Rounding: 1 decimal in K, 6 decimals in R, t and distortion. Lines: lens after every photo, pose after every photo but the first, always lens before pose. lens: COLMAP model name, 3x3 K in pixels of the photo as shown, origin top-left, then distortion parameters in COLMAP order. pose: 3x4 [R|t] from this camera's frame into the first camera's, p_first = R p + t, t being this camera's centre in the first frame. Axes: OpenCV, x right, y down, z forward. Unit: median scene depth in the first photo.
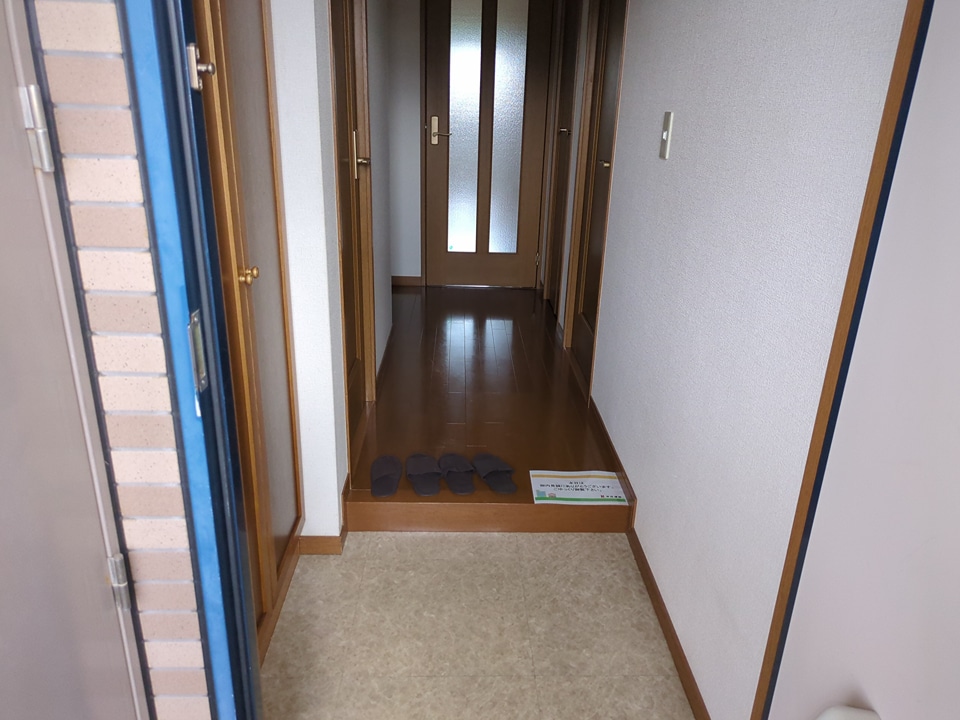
lens RADIAL K [[721.0, 0, 483.3], [0, 721.0, 362.7], [0, 0, 1]] dist [0.002655, 0.001358]
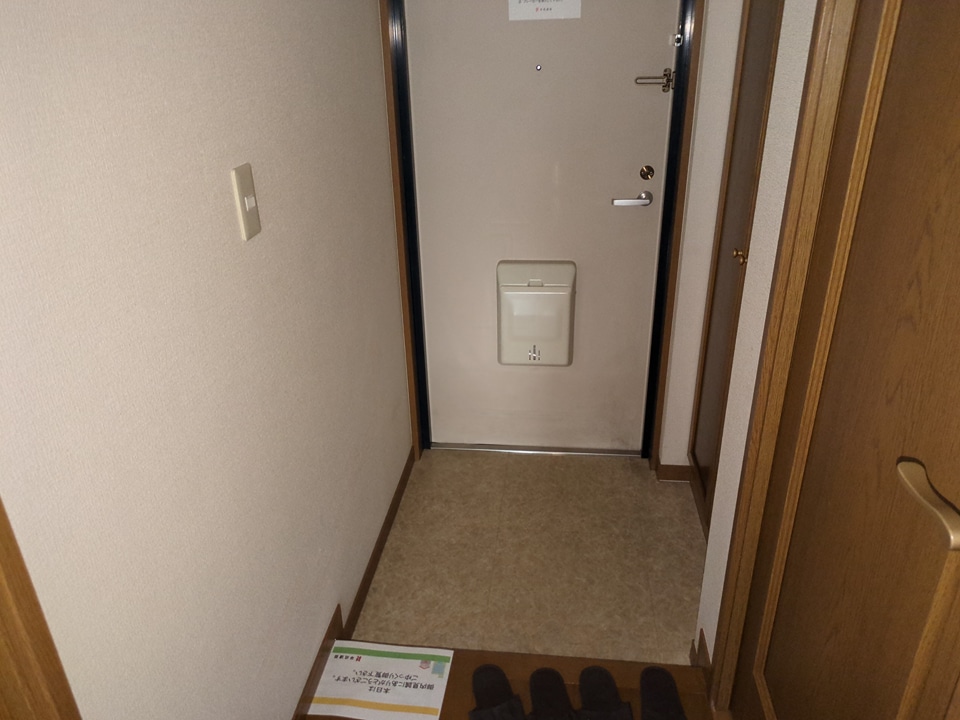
lens RADIAL K [[721.0, 0, 483.2], [0, 721.0, 359.9], [0, 0, 1]] dist [0.002655, 0.001358]
pose [[-0.990465, -0.061413, 0.123315, -0.042892], [0.043799, 0.708307, 0.704544, -0.666796], [-0.130613, 0.703228, -0.698864, 1.543419]]
